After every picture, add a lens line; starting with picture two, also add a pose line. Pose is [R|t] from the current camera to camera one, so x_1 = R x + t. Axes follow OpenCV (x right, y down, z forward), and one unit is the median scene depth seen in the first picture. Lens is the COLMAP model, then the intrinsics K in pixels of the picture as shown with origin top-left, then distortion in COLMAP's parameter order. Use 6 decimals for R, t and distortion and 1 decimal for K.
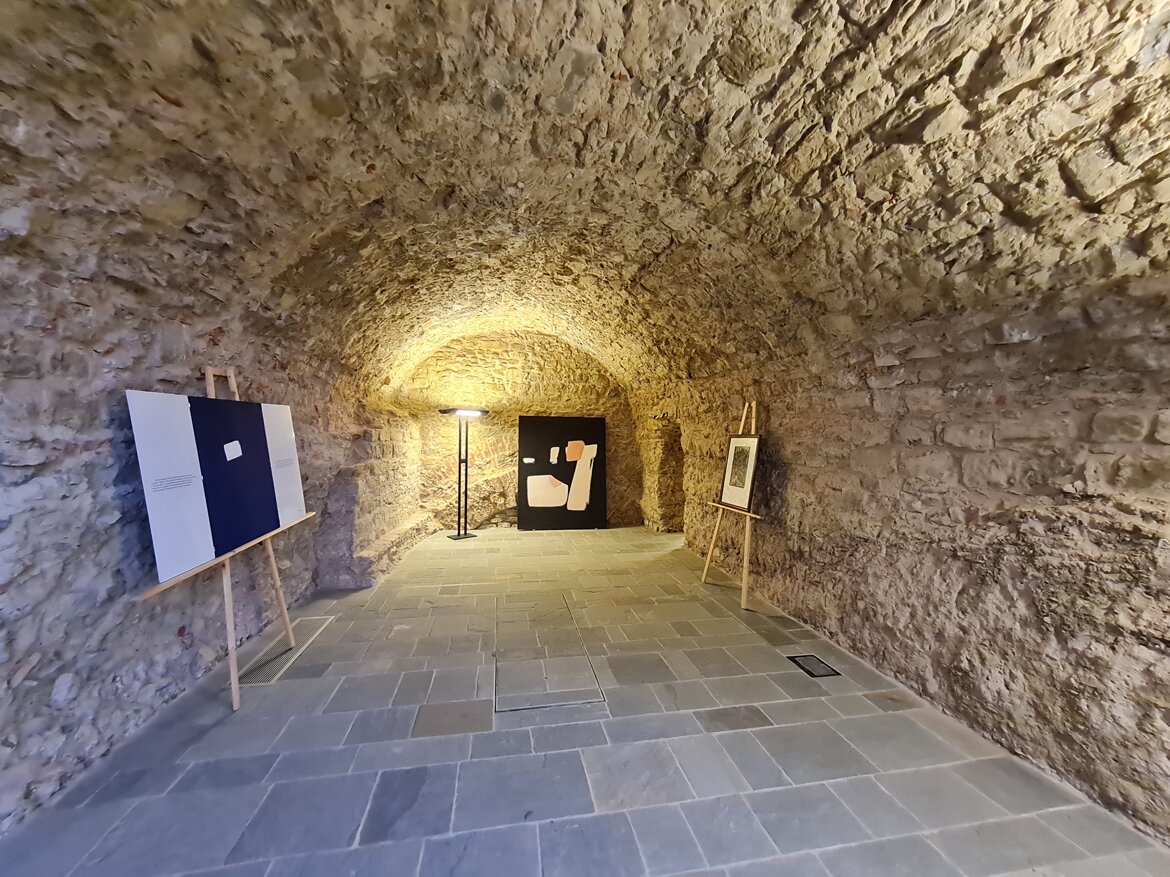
lens RADIAL K [[457.1, 0, 582.2], [0, 457.1, 434.2], [0, 0, 1]] dist [0.001019, 0.000447]
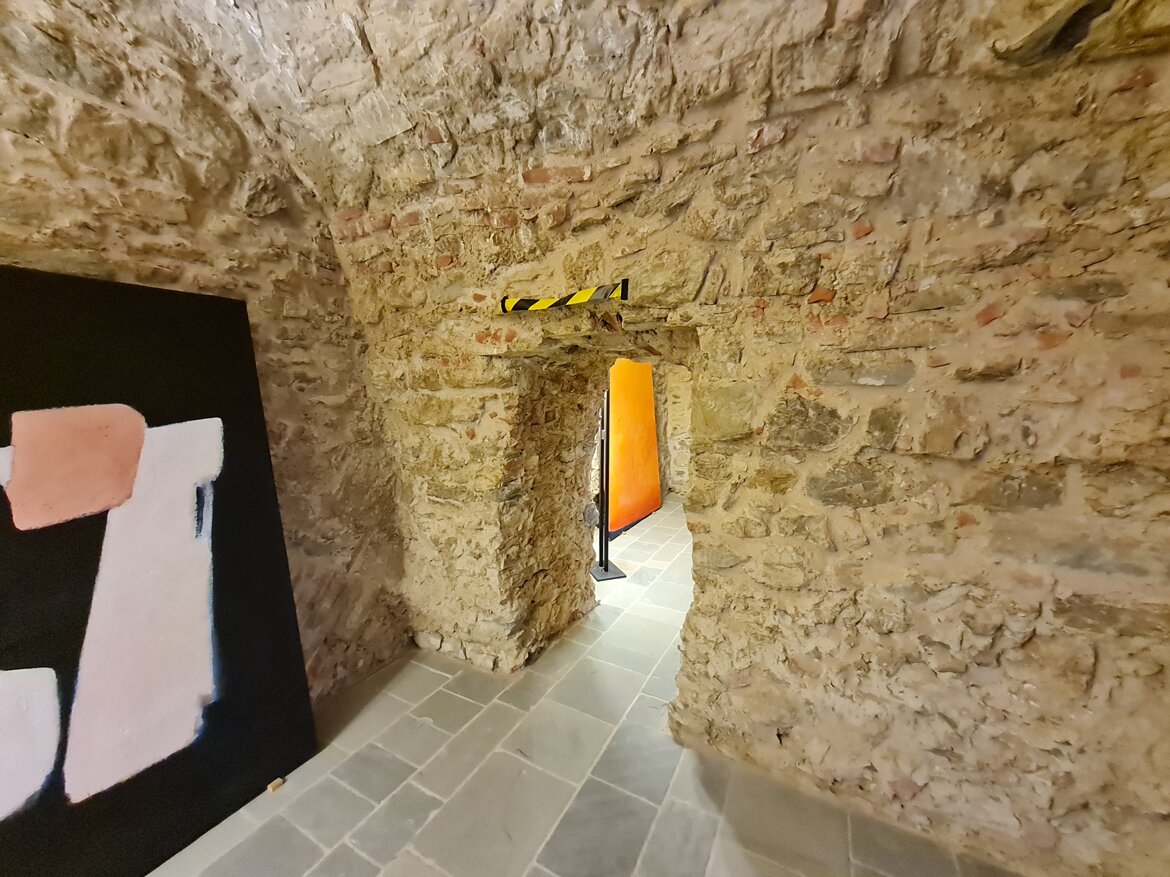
lens RADIAL K [[457.1, 0, 587.6], [0, 457.1, 436.6], [0, 0, 1]] dist [0.001019, 0.000447]
pose [[0.629328, -0.103002, 0.770283, -0.026589], [0.008790, 0.992058, 0.125476, 0.004980], [-0.777090, -0.072195, 0.625236, 0.715661]]
